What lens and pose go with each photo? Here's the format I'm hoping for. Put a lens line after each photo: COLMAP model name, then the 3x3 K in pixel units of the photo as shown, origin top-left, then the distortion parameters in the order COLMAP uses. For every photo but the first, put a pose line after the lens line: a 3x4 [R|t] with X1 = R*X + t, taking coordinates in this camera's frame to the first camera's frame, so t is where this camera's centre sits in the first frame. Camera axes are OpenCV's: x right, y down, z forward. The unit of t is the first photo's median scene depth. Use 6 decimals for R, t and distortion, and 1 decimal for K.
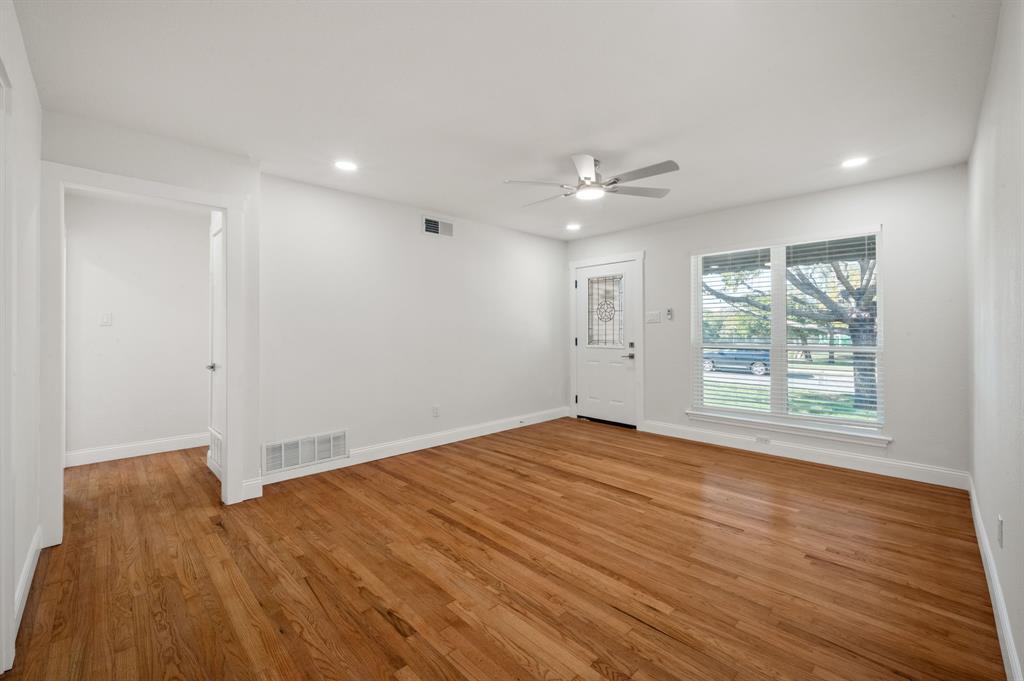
lens RADIAL K [[428.3, 0, 513.8], [0, 428.3, 333.2], [0, 0, 1]] dist [0.001954, -0.000290]
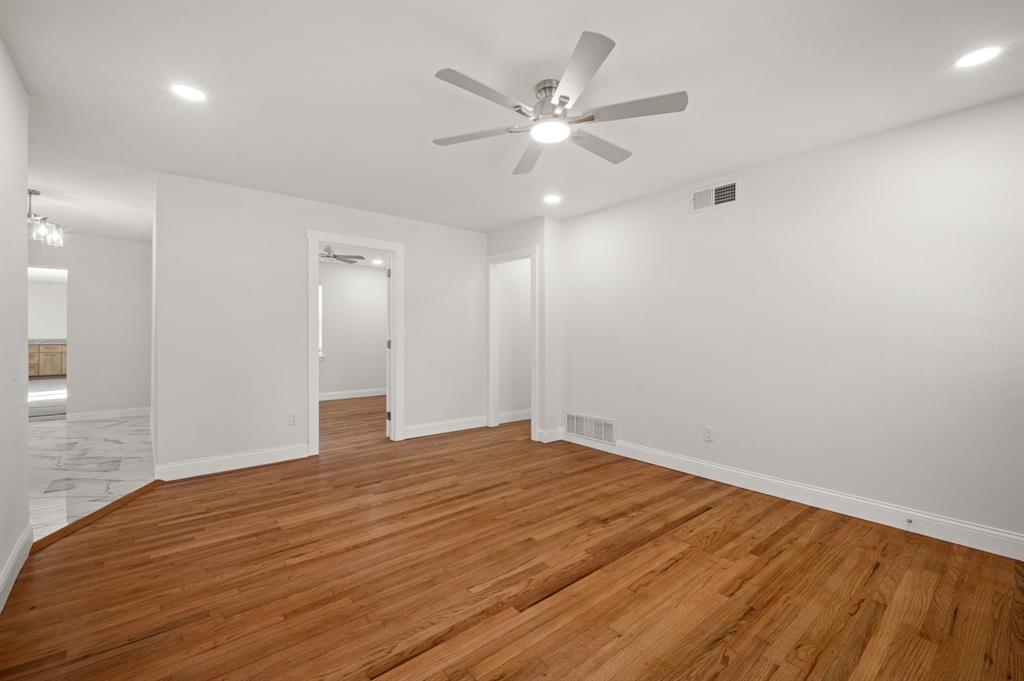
lens RADIAL K [[428.3, 0, 515.9], [0, 428.3, 337.3], [0, 0, 1]] dist [0.001954, -0.000290]
pose [[-0.058556, 0.014455, -0.998179, 0.867322], [-0.012950, 0.999800, 0.015238, -0.002182], [0.998200, 0.013819, -0.058357, 0.975170]]
